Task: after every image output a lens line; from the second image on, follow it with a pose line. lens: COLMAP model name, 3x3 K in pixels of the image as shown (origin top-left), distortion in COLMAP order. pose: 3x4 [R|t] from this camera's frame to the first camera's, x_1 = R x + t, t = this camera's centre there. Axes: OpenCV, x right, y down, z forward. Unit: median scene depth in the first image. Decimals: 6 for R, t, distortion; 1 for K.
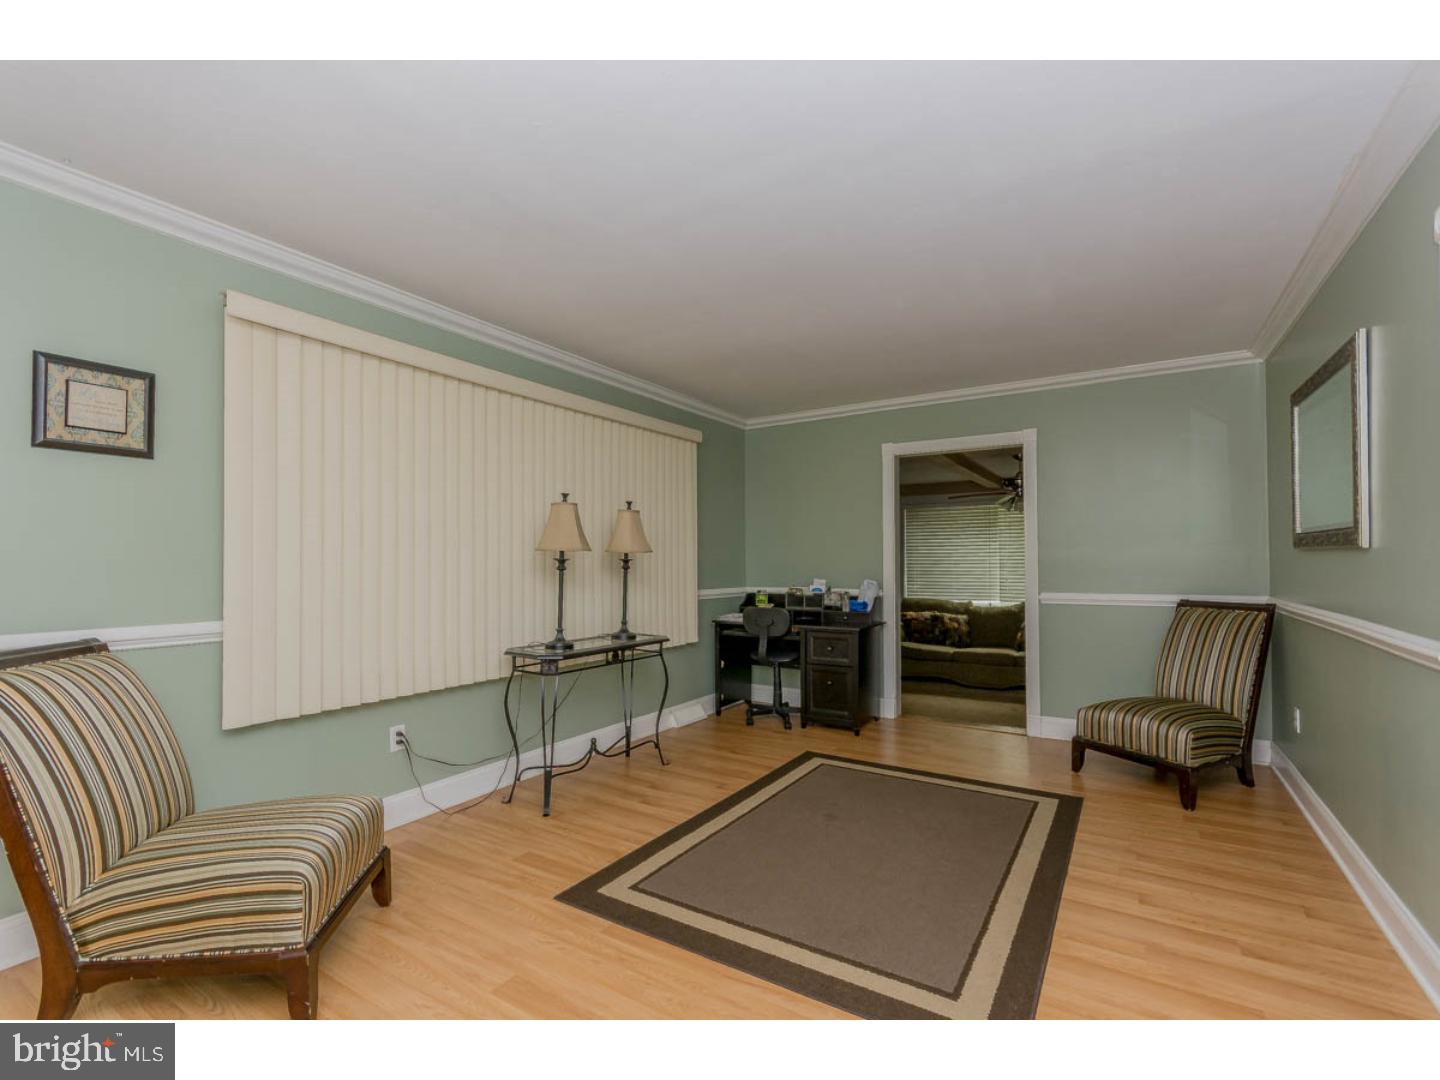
lens RADIAL K [[654.9, 0, 733.9], [0, 654.9, 539.3], [0, 0, 1]] dist [0.001495, 0.000561]
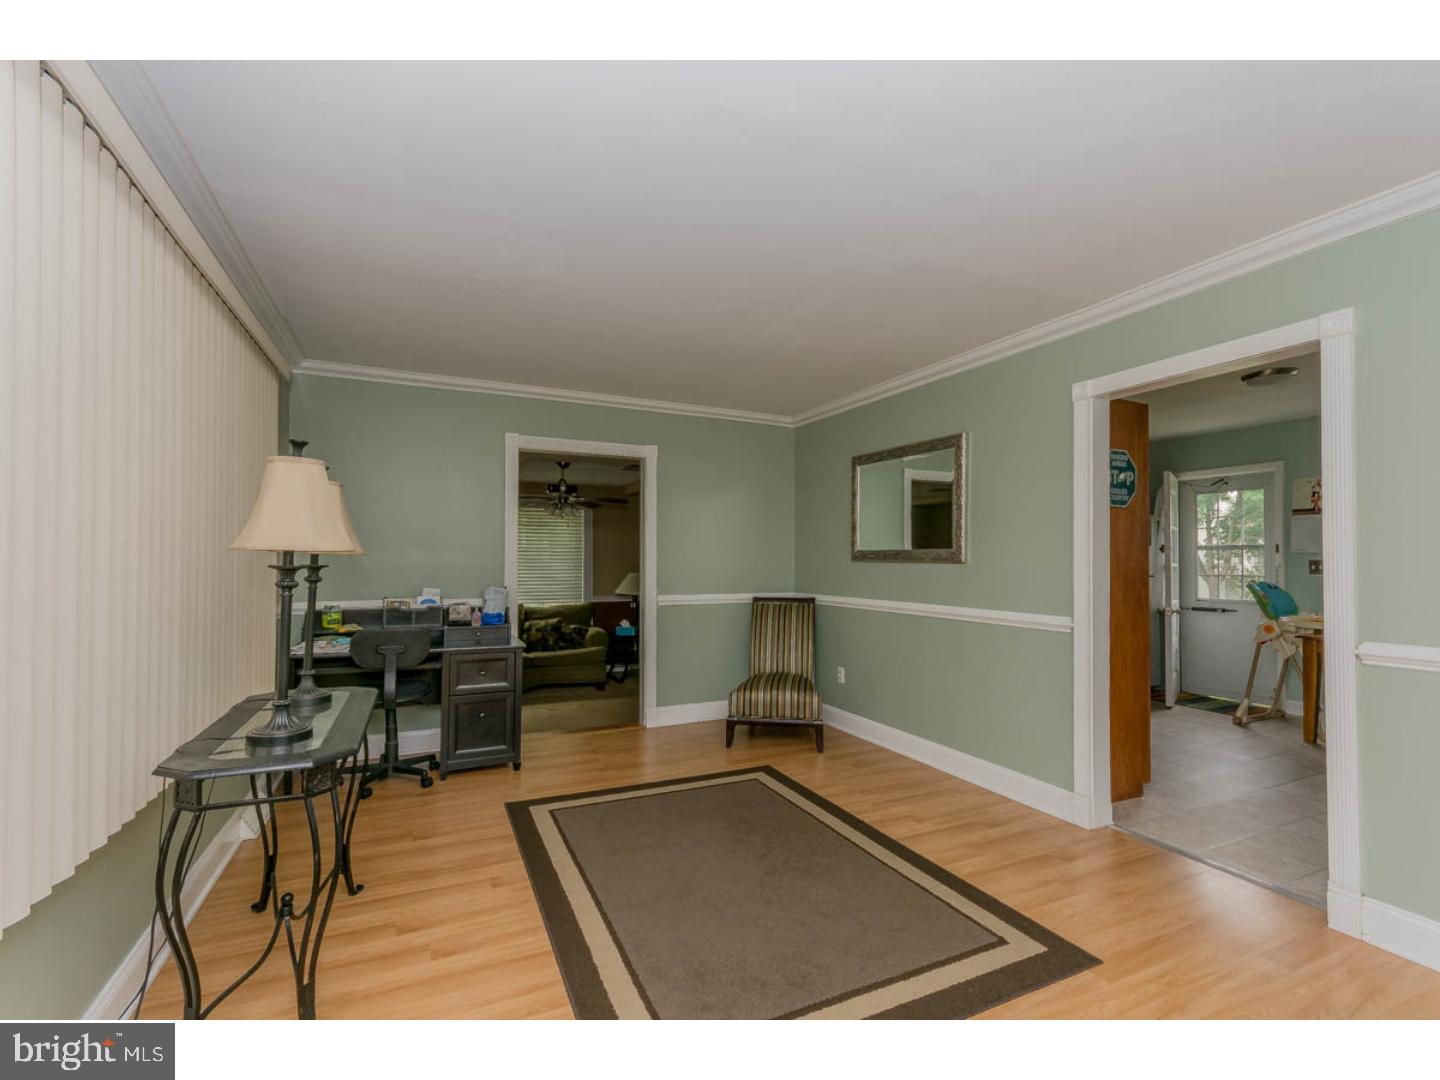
lens RADIAL K [[631.3, 0, 734.6], [0, 631.3, 541.8], [0, 0, 1]] dist [0.002281, 0.001303]
pose [[0.541365, 0.034160, 0.840094, -0.461827], [-0.036480, 0.999188, -0.017121, 0.006315], [-0.839996, -0.021378, 0.542171, 0.405615]]
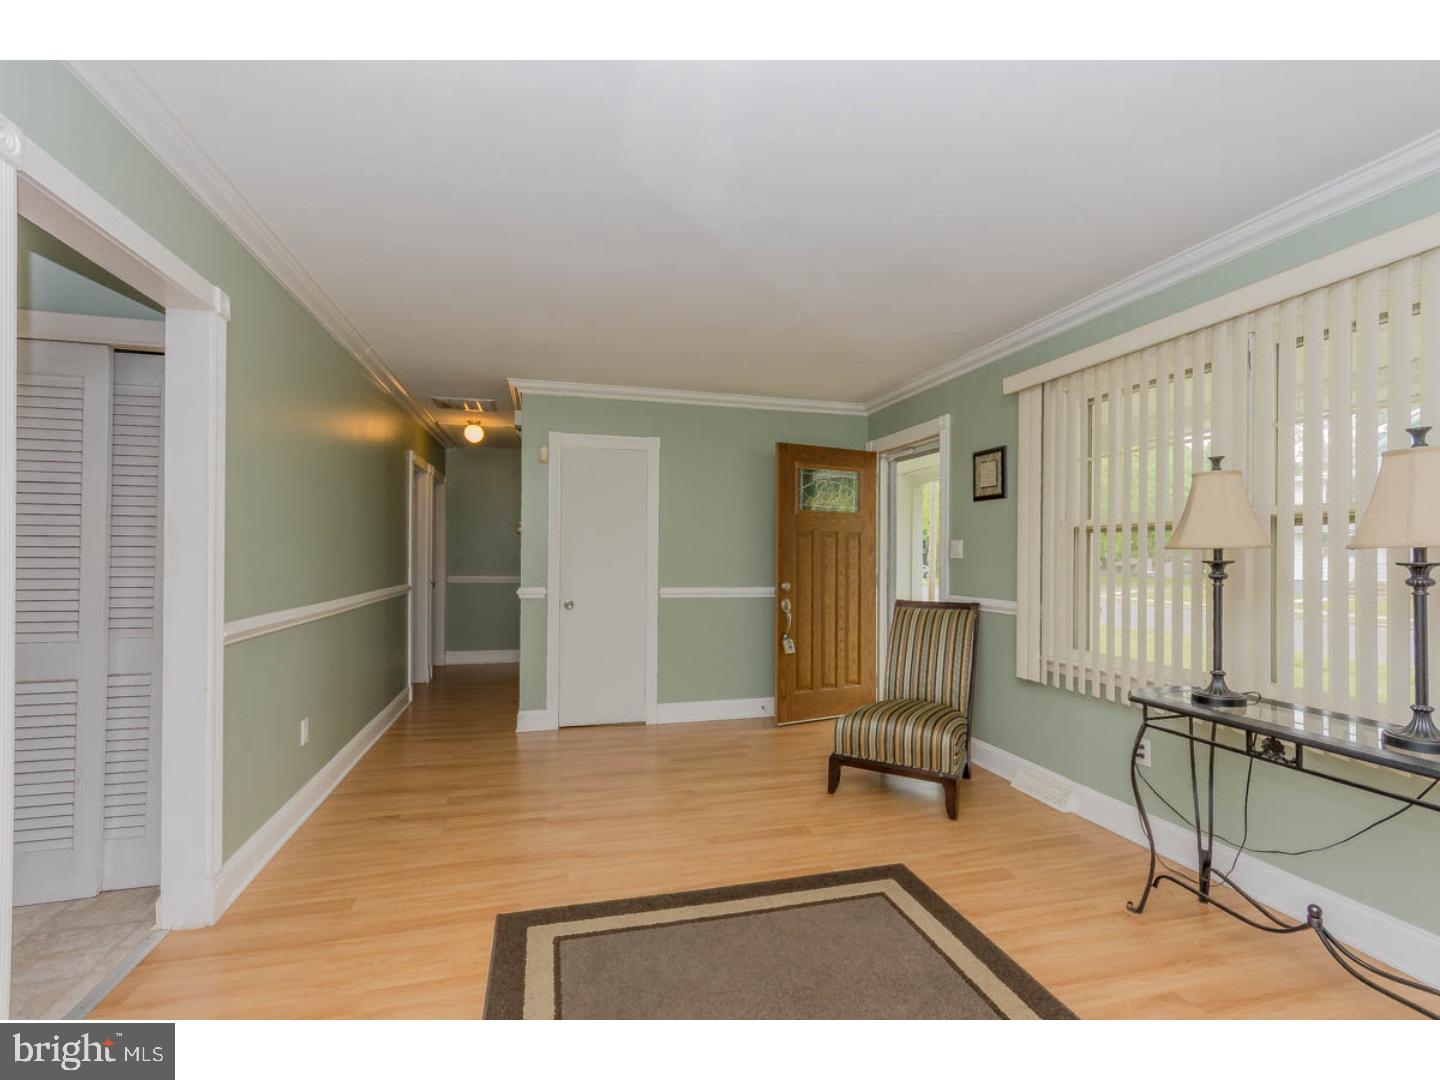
lens RADIAL K [[659.7, 0, 721.5], [0, 659.7, 556.9], [0, 0, 1]] dist [-0.000641, 0.000377]
pose [[-0.687224, -0.003008, -0.726439, 0.476502], [0.019805, 0.999542, -0.022875, 0.028112], [0.726175, -0.030108, -0.686850, 0.989705]]
